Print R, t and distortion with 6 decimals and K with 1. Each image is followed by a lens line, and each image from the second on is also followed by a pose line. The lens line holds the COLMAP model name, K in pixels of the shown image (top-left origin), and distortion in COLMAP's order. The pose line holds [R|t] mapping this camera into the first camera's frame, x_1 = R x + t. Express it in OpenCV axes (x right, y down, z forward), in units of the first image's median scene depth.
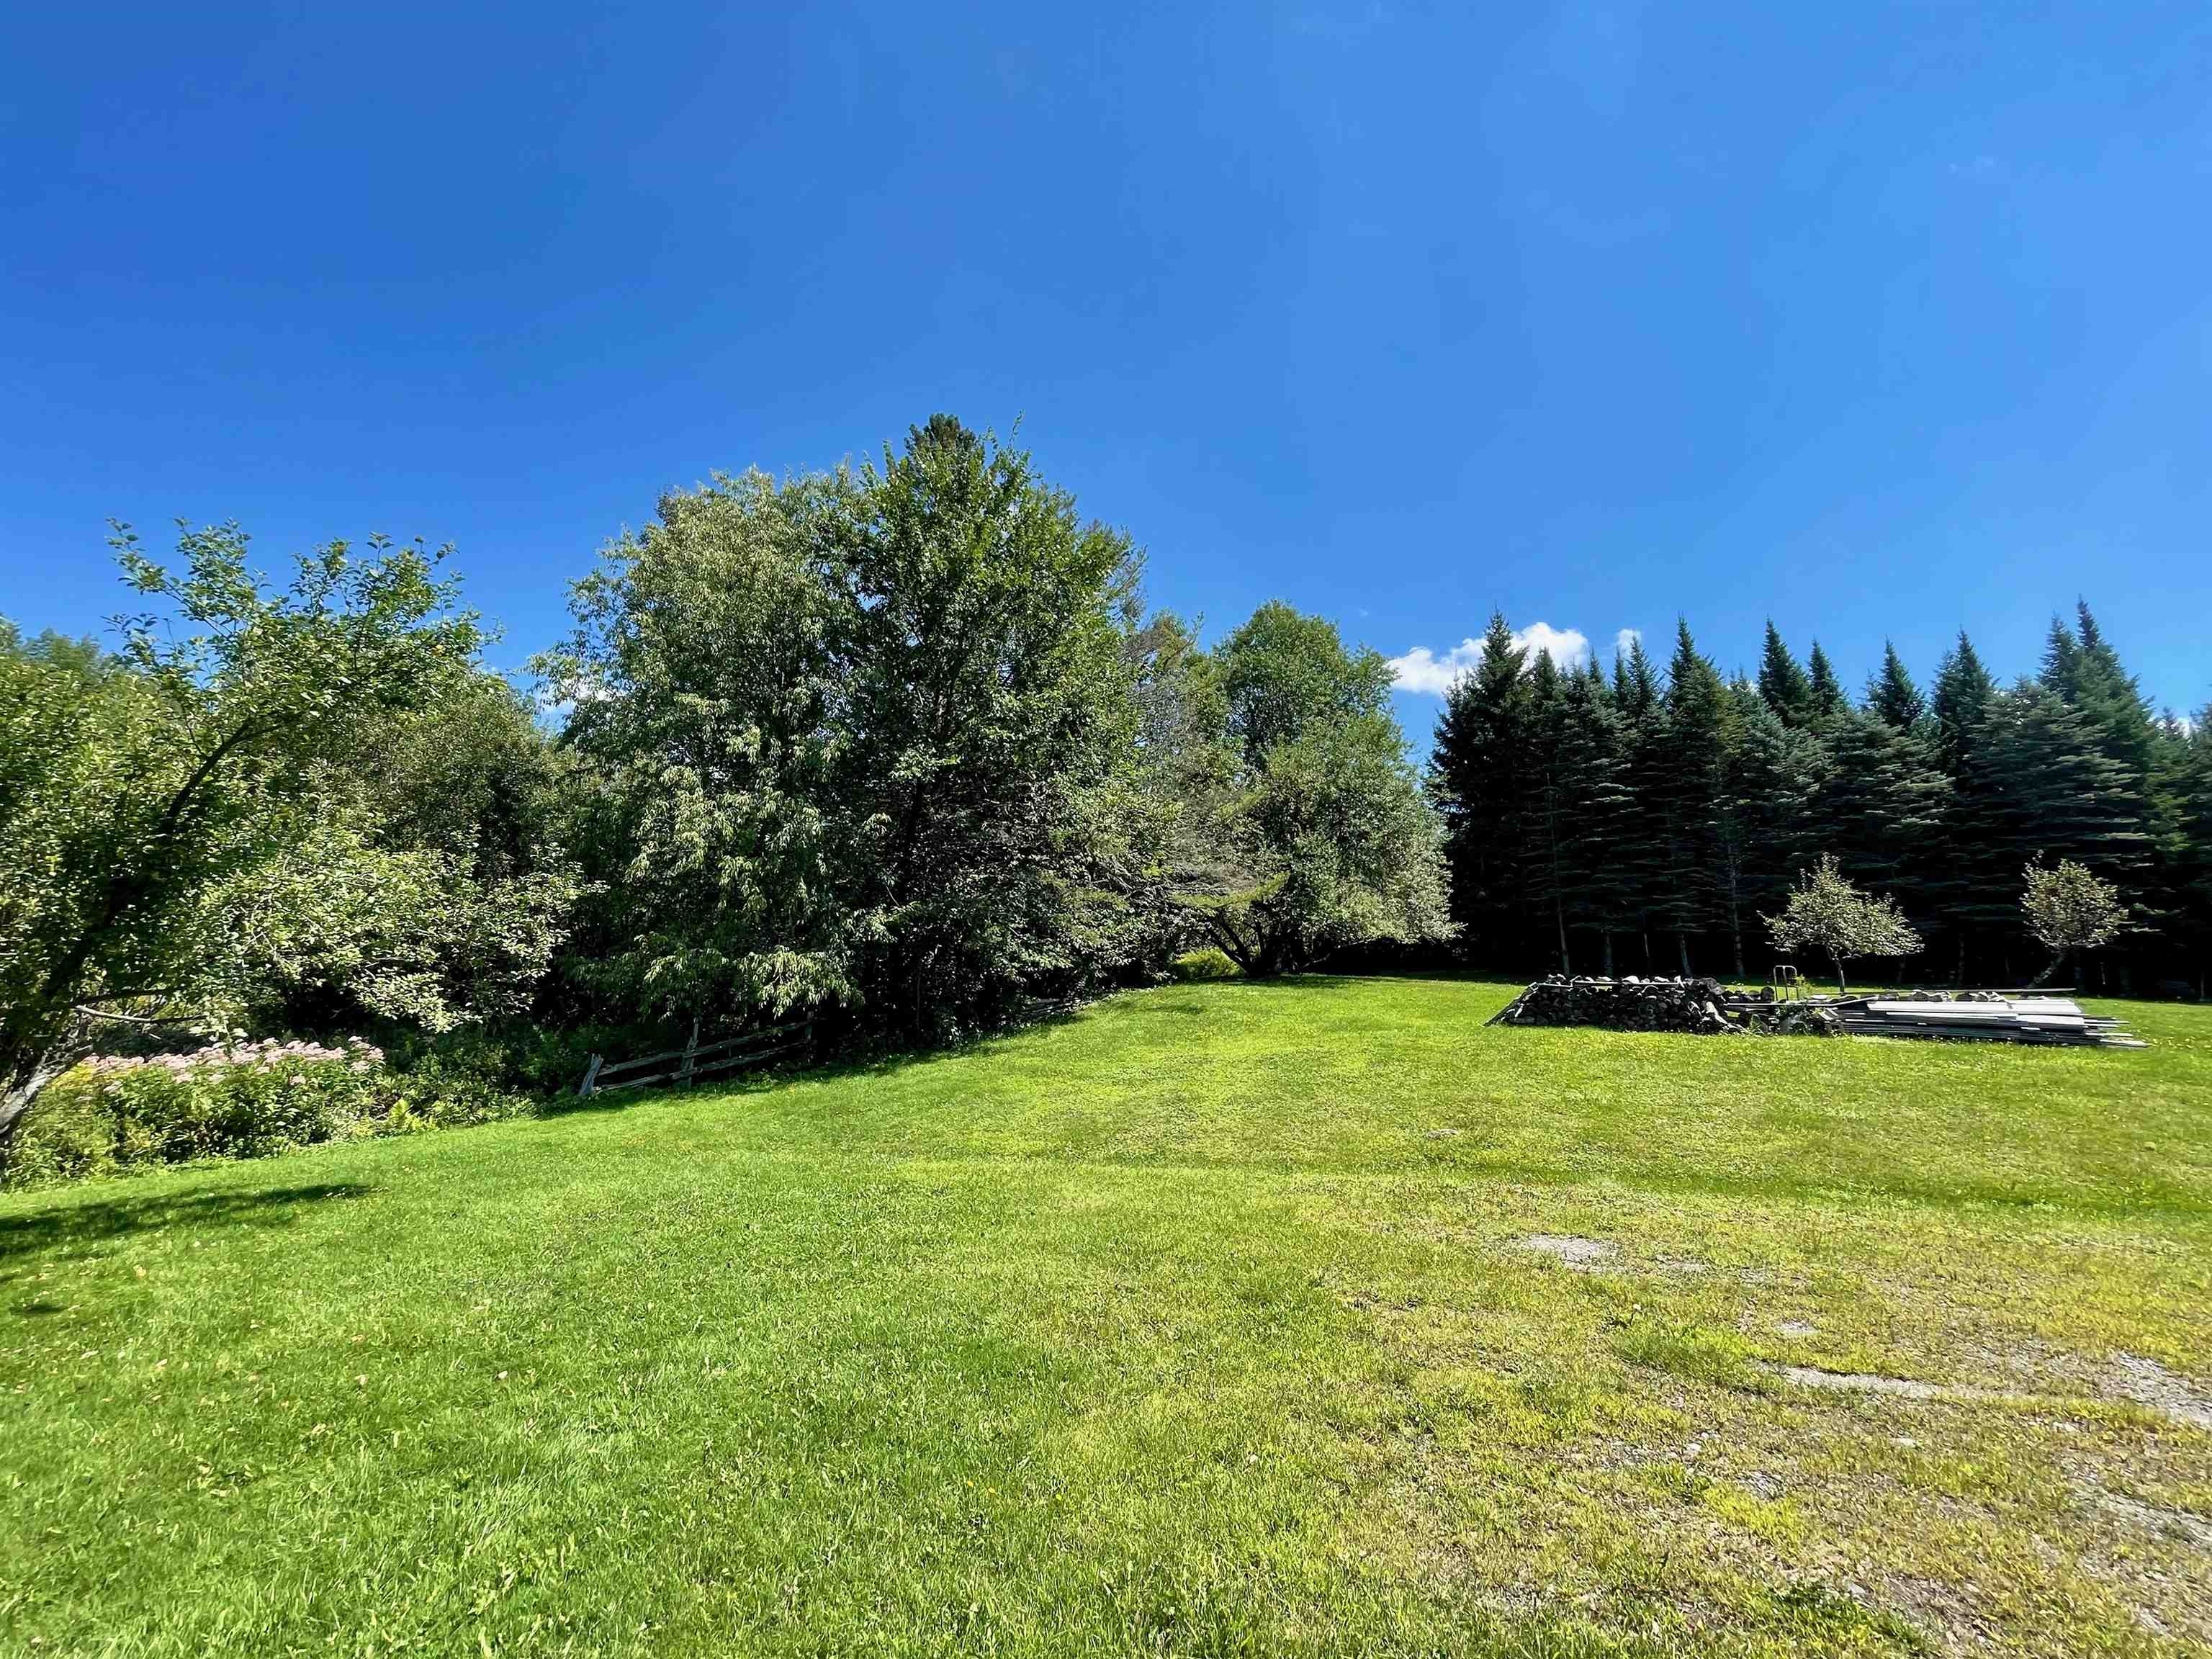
lens RADIAL K [[895.4, 0, 1103.5], [0, 895.4, 824.6], [0, 0, 1]] dist [0.000972, 0.000161]
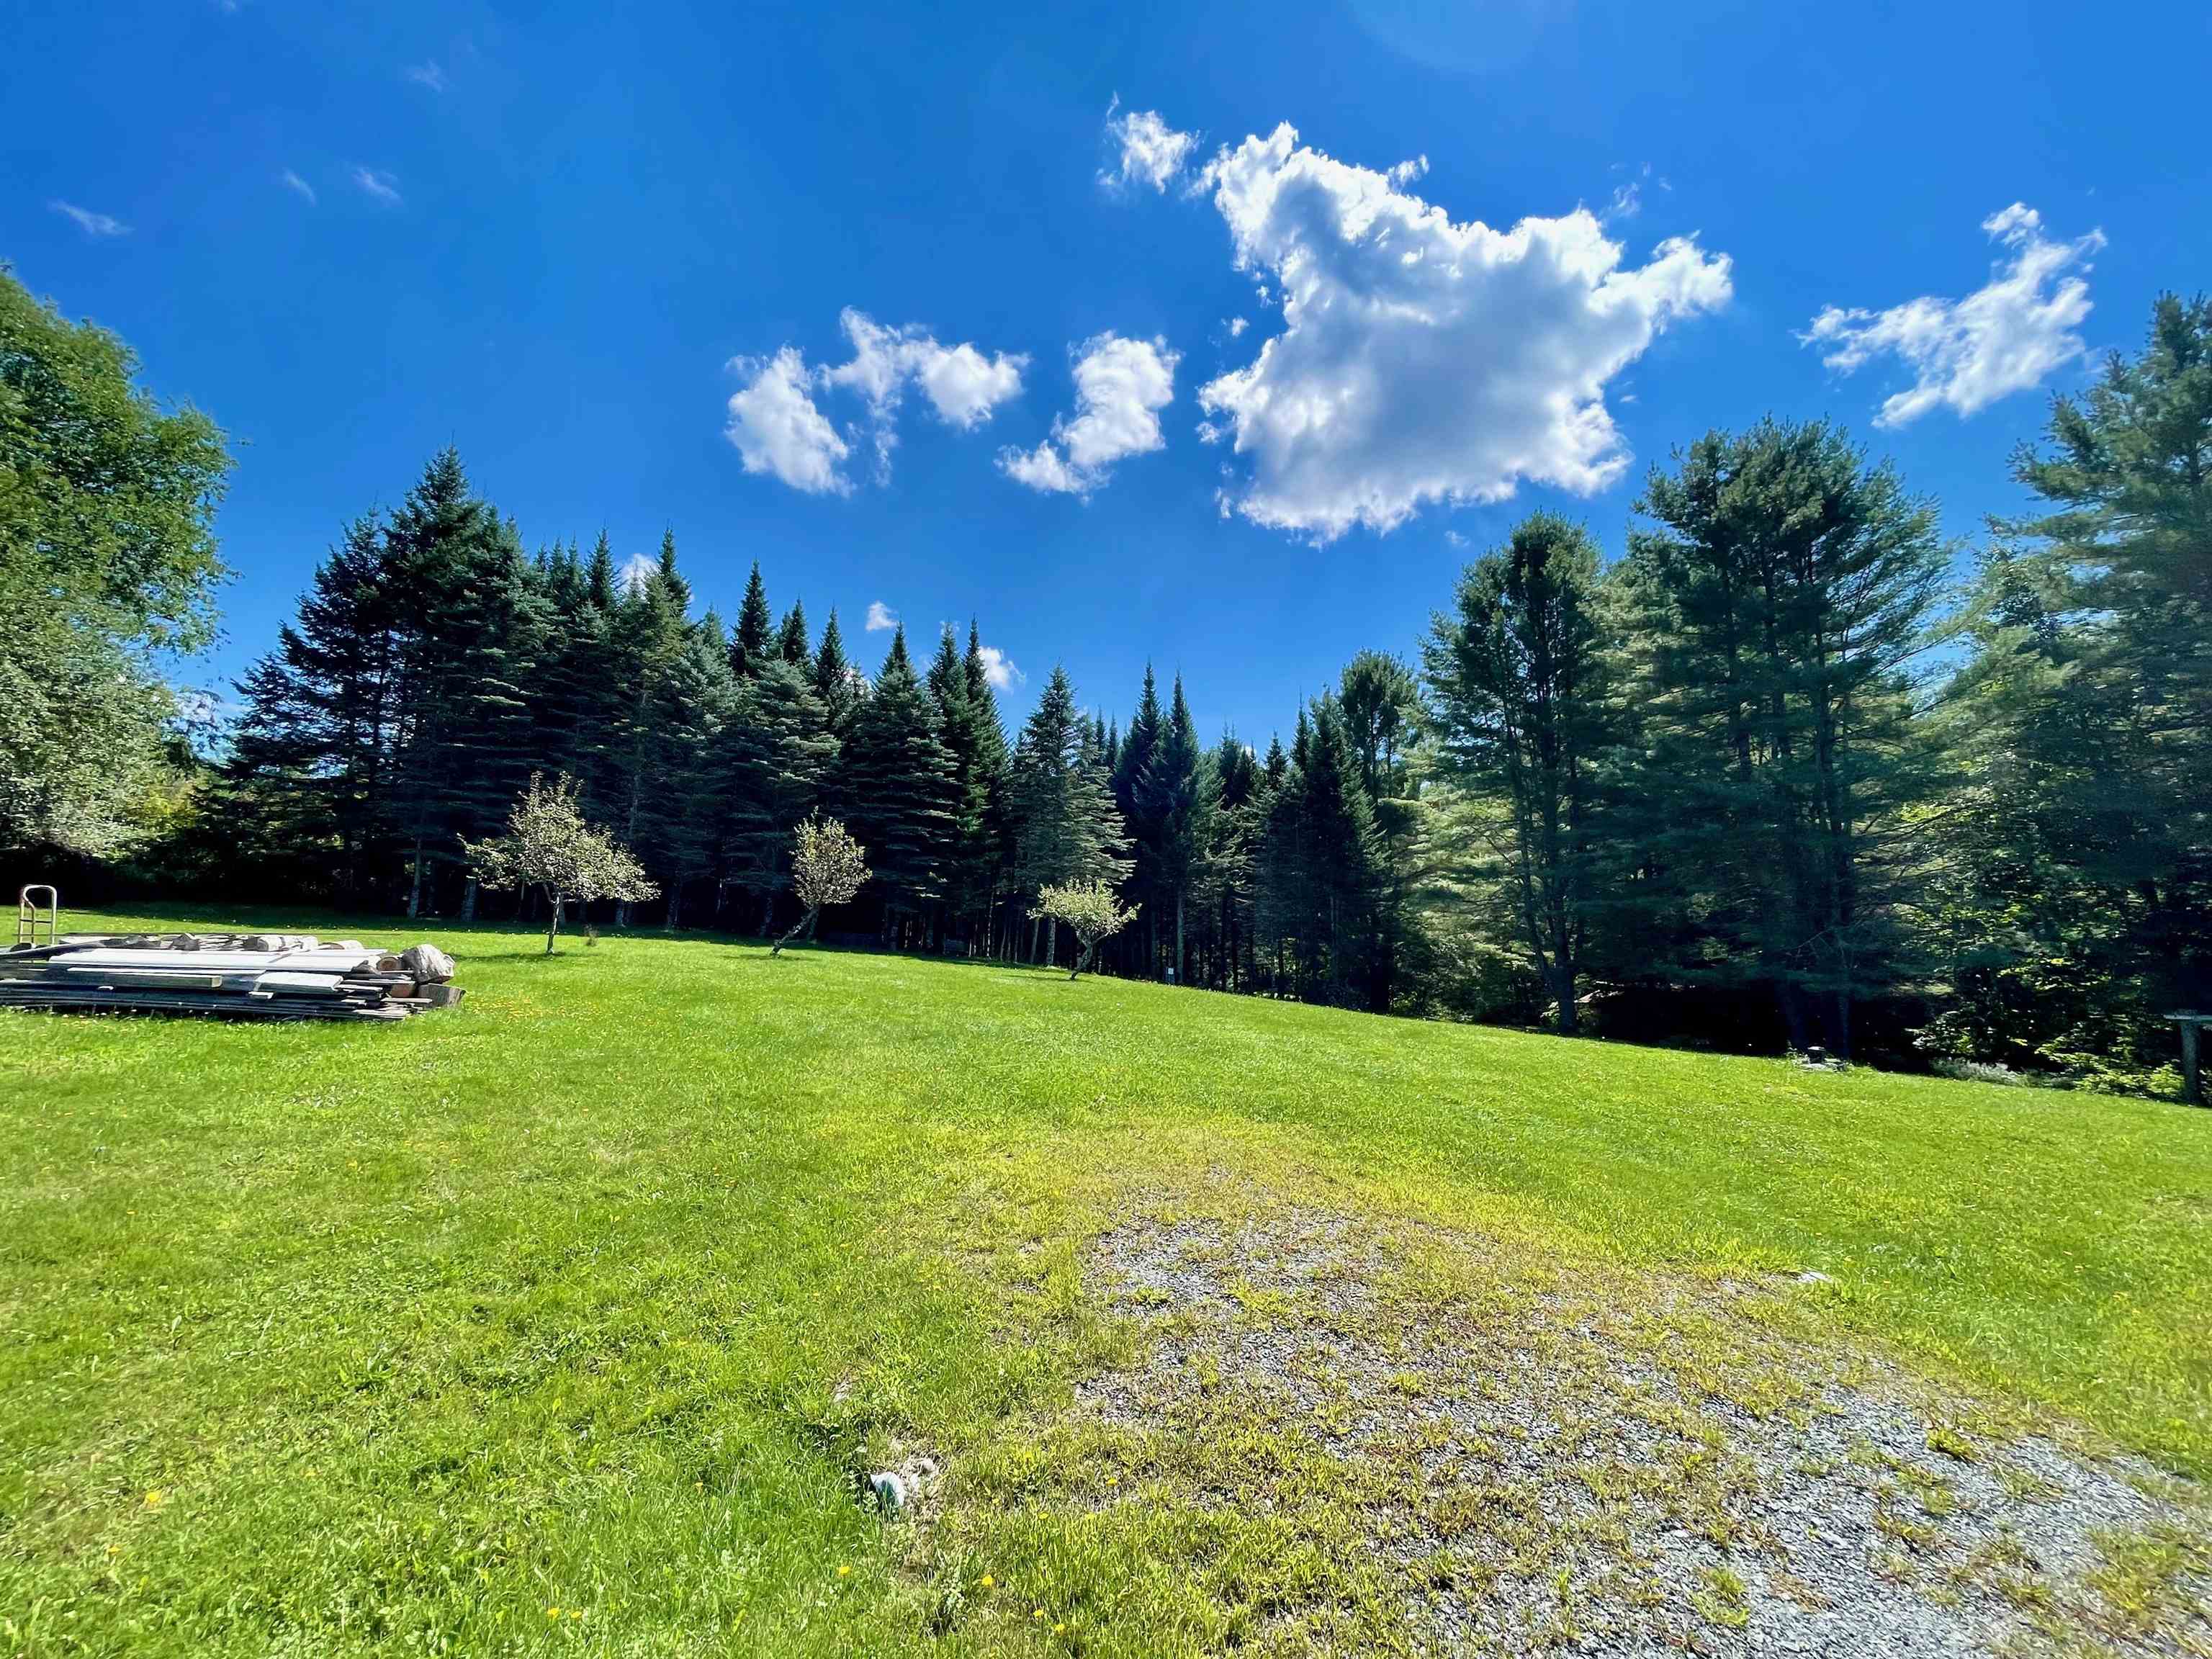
lens RADIAL K [[895.4, 0, 1103.5], [0, 895.4, 824.6], [0, 0, 1]] dist [0.000972, 0.000161]
pose [[0.671385, 0.119644, 0.731388, 0.439977], [-0.157294, 0.987403, -0.017135, 0.011978], [-0.724225, -0.103539, 0.681746, 0.066519]]
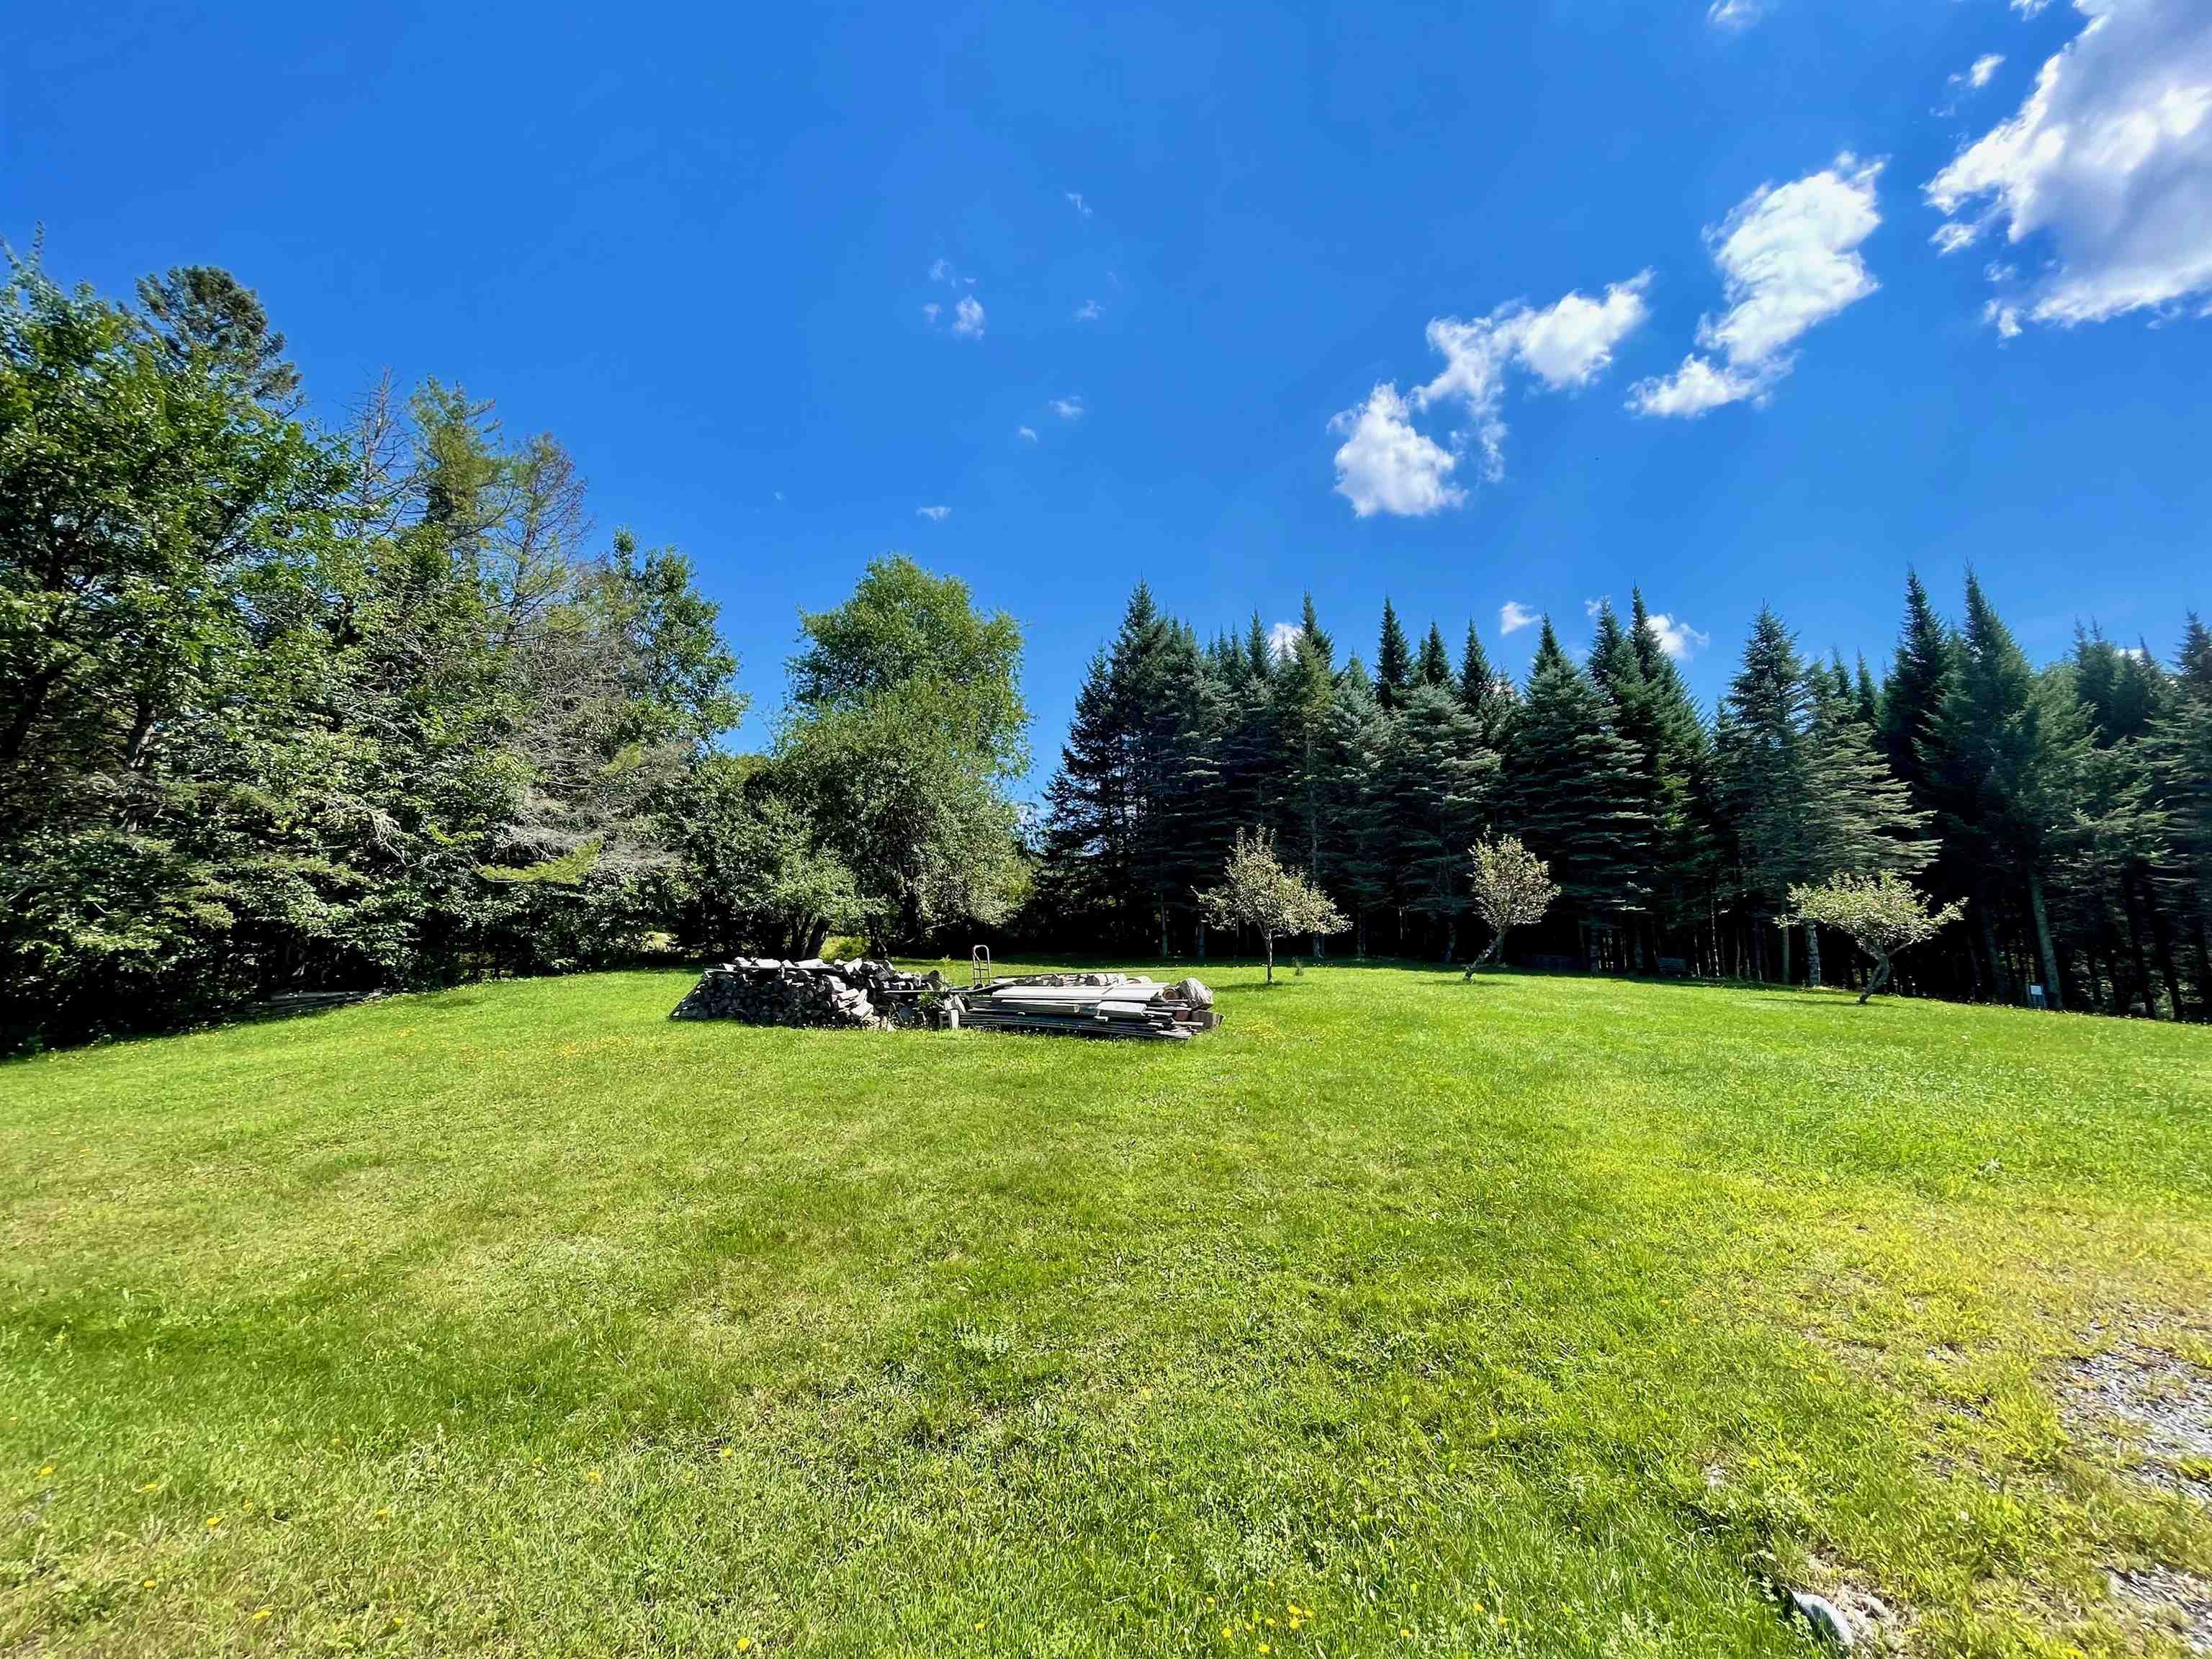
lens RADIAL K [[895.4, 0, 1103.5], [0, 895.4, 824.6], [0, 0, 1]] dist [0.000972, 0.000161]
pose [[0.992780, 0.011473, 0.119400, 0.428463], [-0.013755, 0.999738, 0.018310, 0.012642], [-0.119159, -0.019820, 0.992677, 0.070795]]
